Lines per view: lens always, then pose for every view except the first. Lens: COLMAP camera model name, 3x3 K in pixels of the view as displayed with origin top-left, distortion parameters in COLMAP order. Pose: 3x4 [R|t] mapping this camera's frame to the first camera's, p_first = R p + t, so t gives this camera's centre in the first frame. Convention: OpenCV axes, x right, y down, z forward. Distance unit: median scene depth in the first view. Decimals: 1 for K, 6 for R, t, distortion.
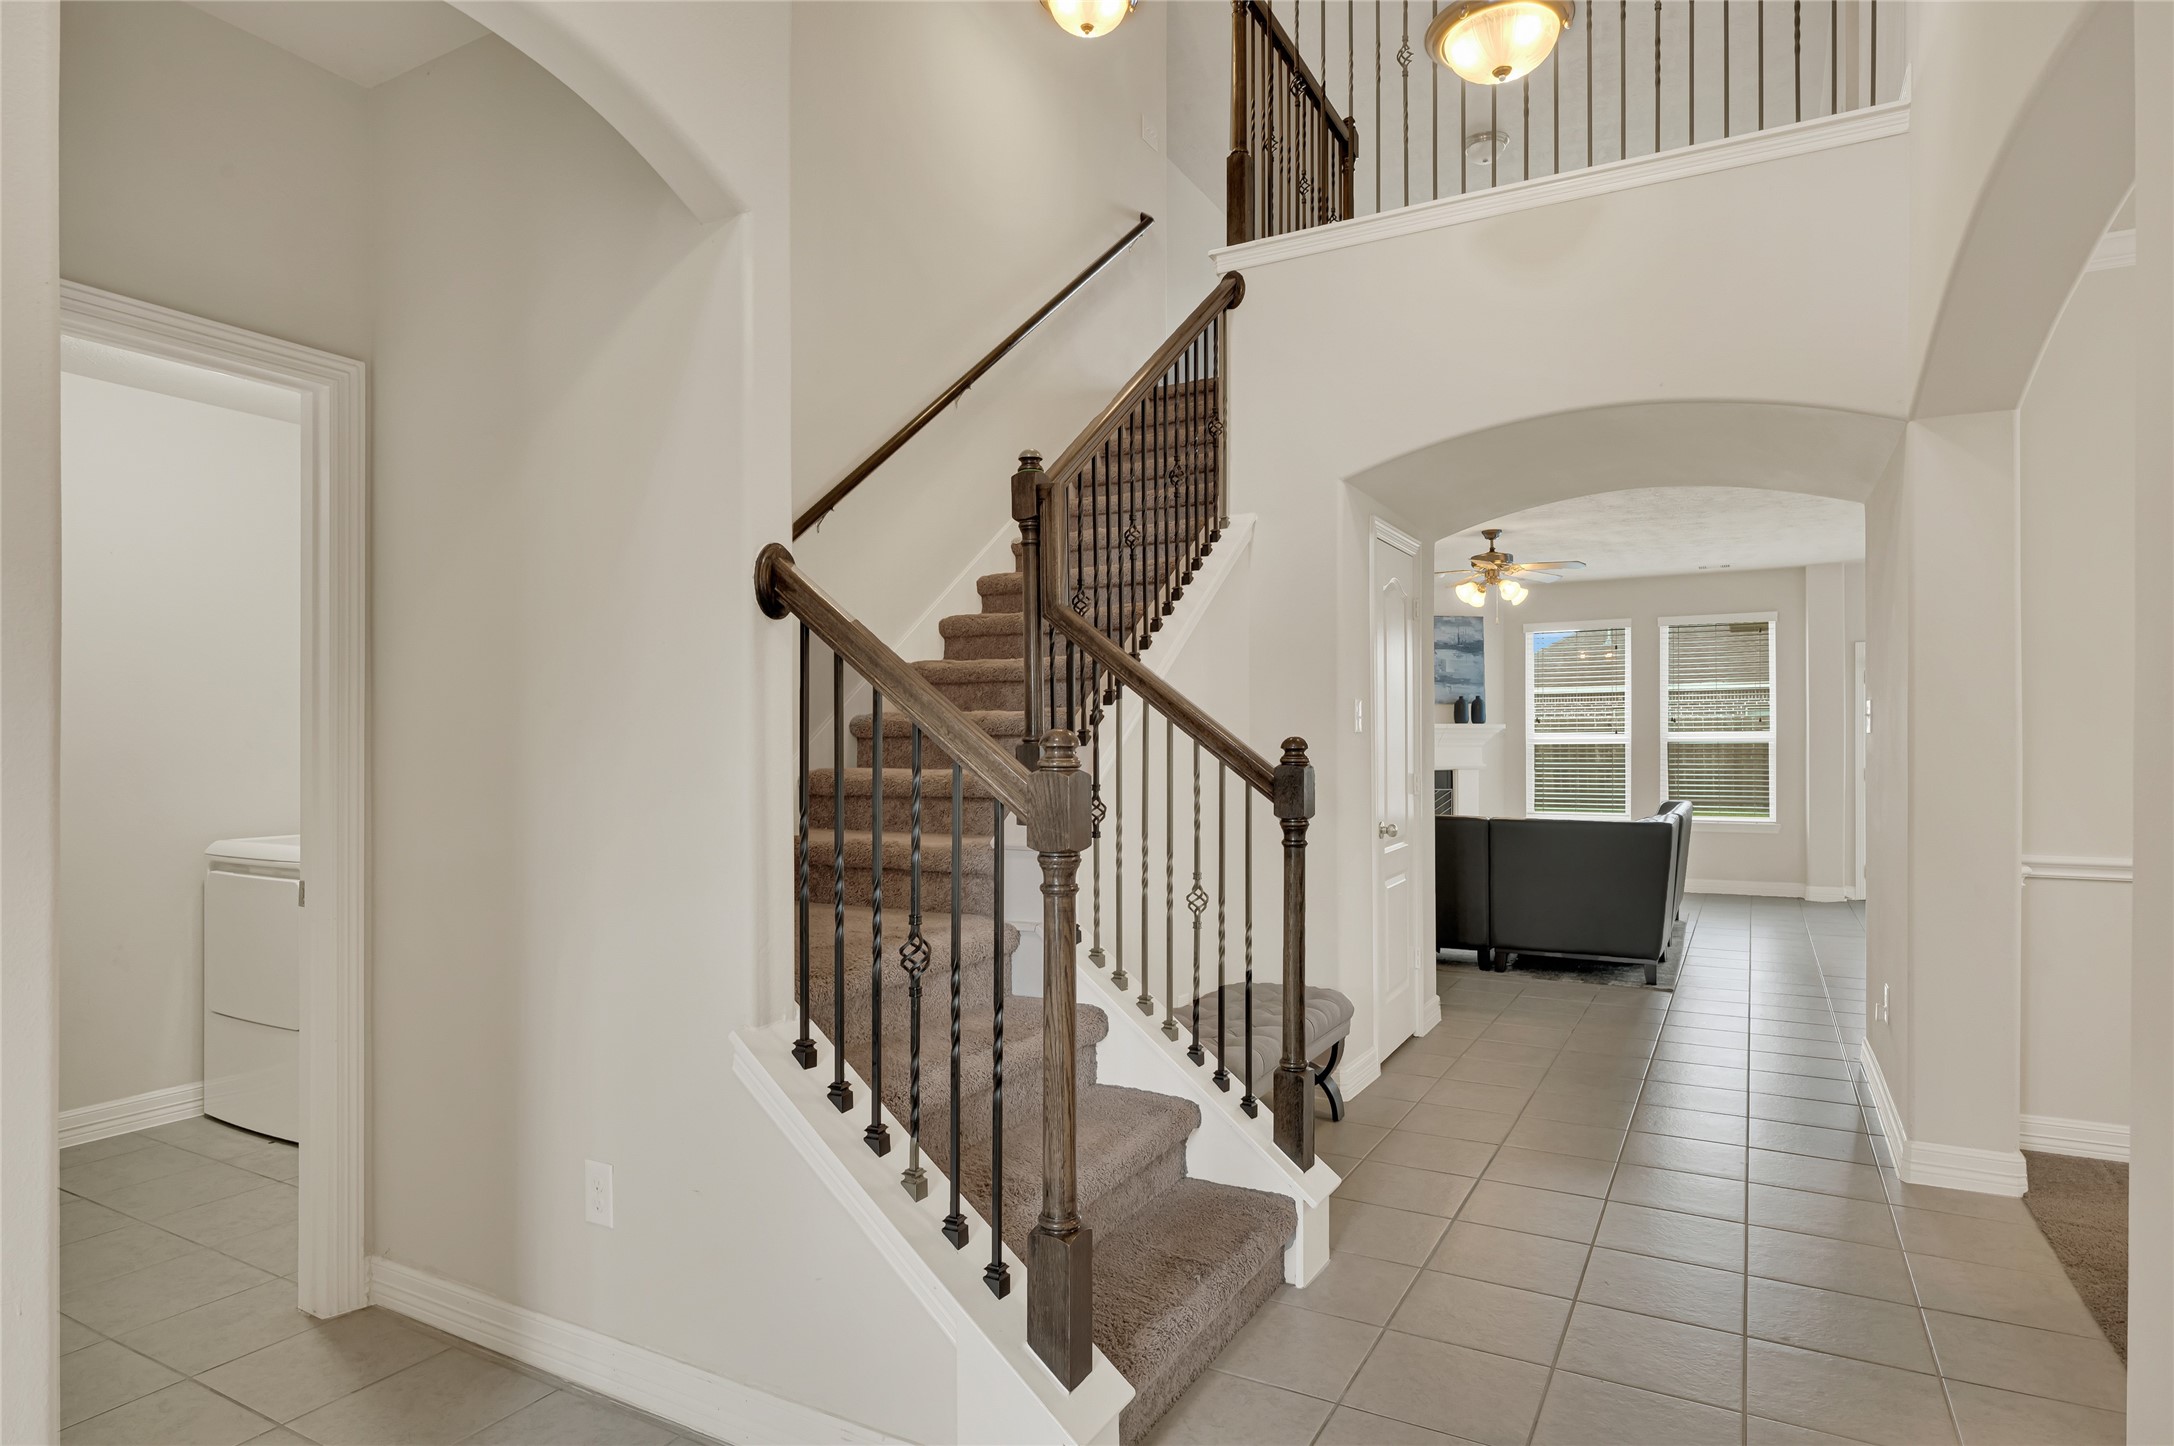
lens RADIAL K [[1193.5, 0, 1086.1], [0, 1193.5, 754.3], [0, 0, 1]] dist [-0.006770, -0.001527]
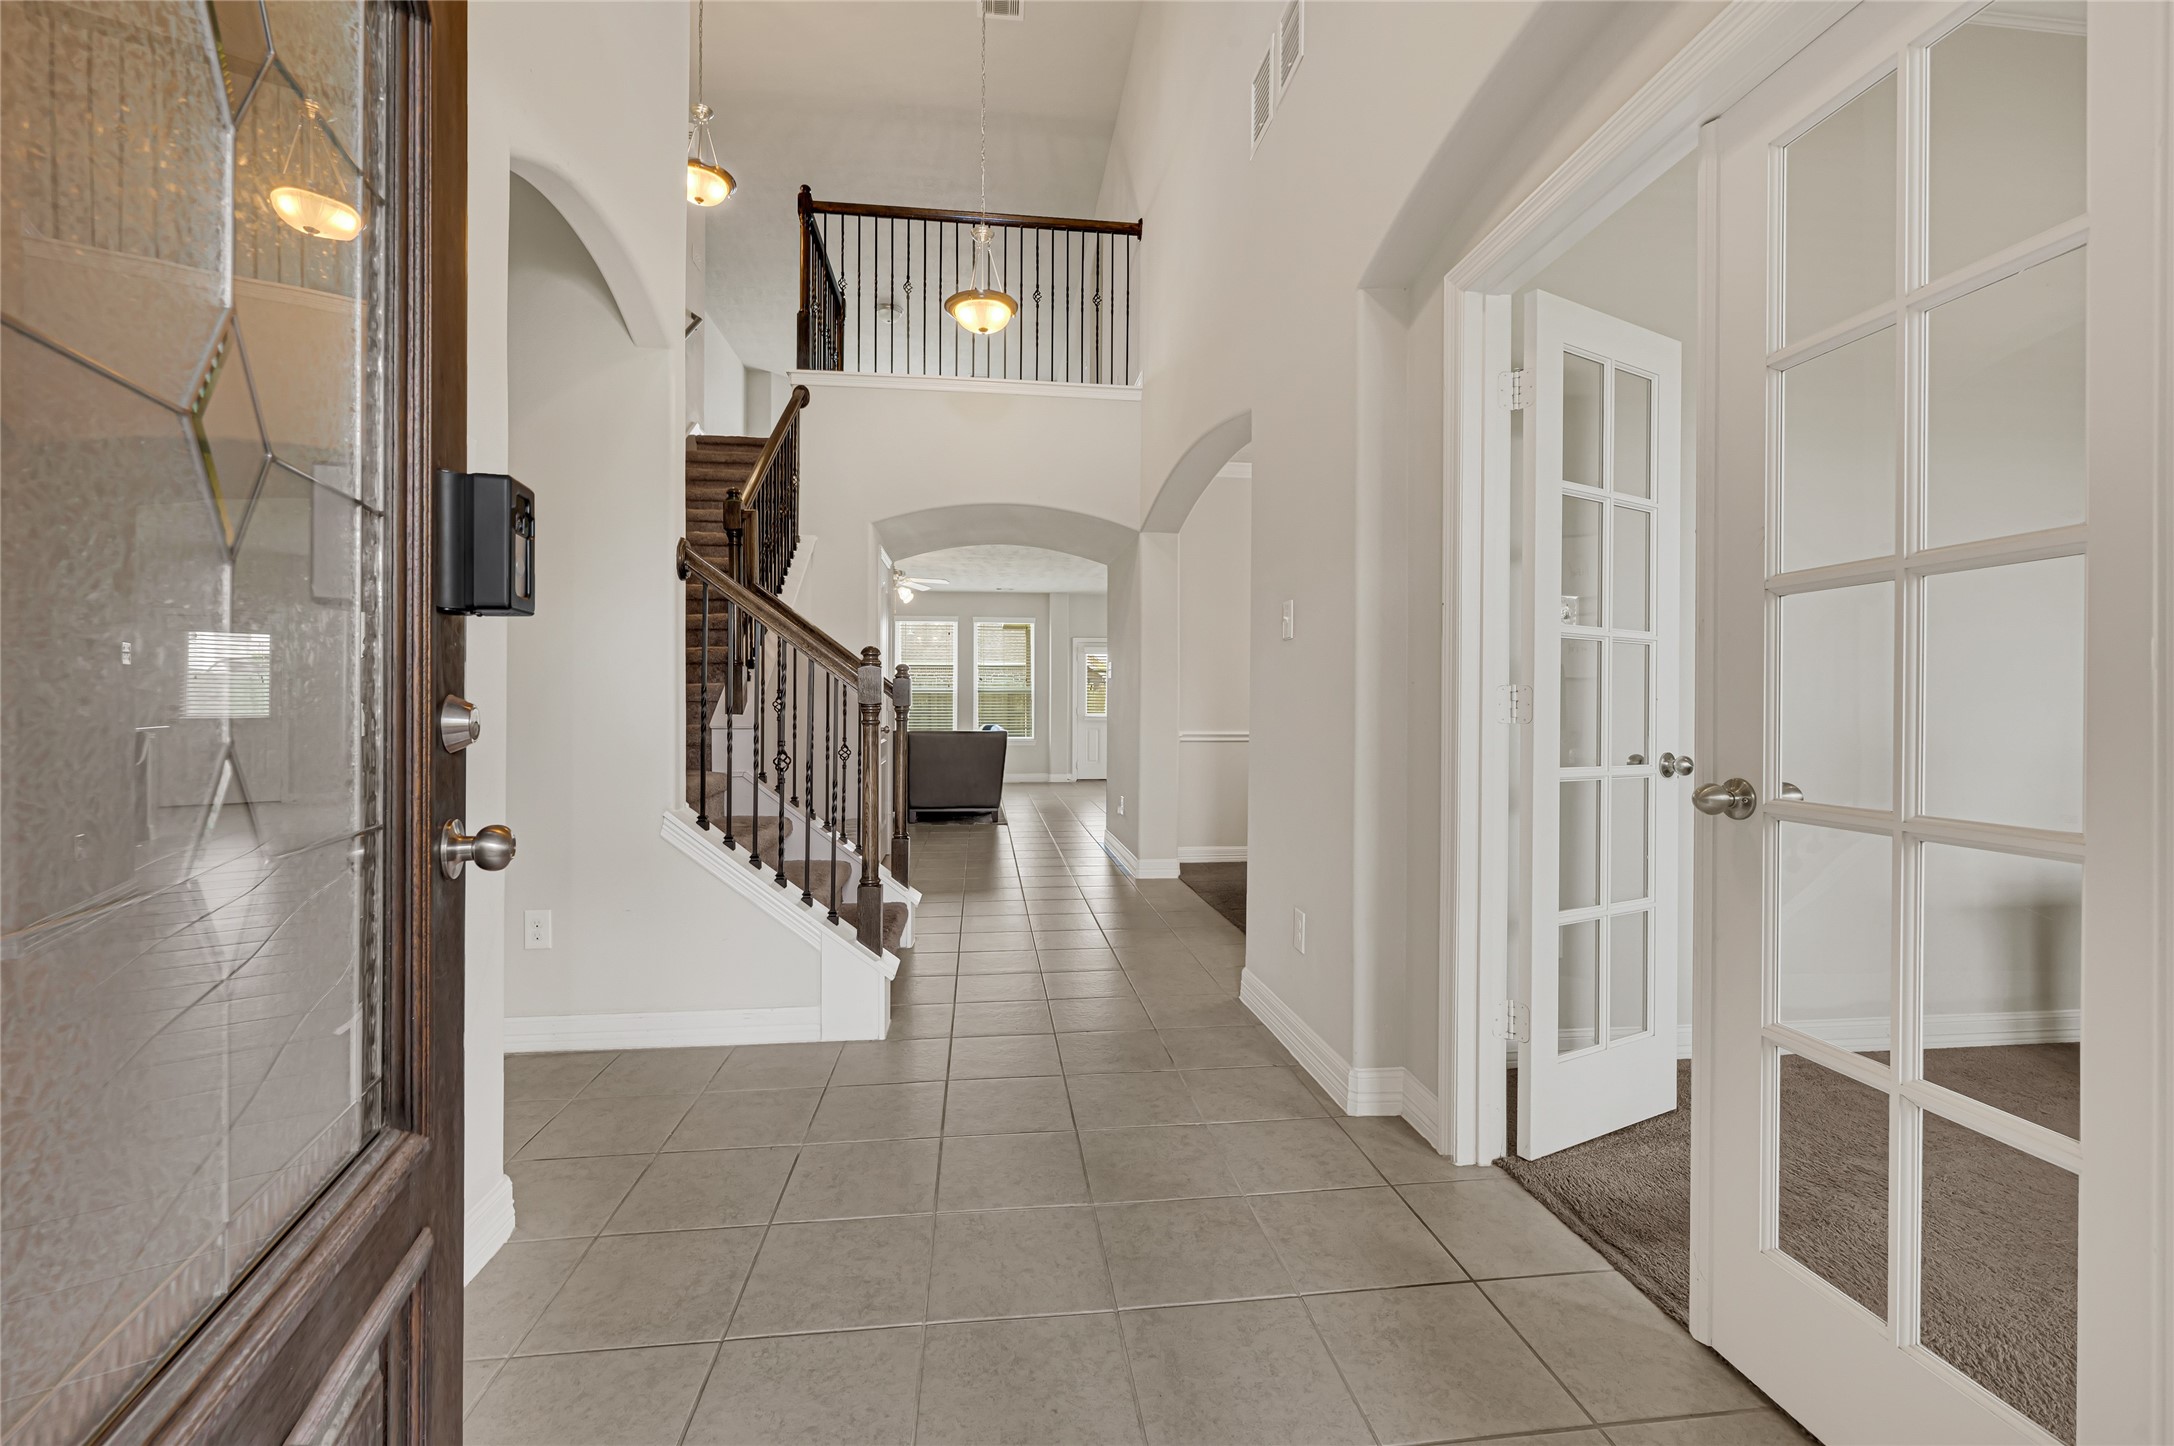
lens RADIAL K [[890.5, 0, 1087.3], [0, 890.5, 716.5], [0, 0, 1]] dist [0.003316, -0.000207]
pose [[0.806455, -0.000790, 0.591295, -0.283458], [-0.001499, 0.999993, 0.003382, 0.042827], [-0.591293, -0.003614, 0.806448, -0.215086]]
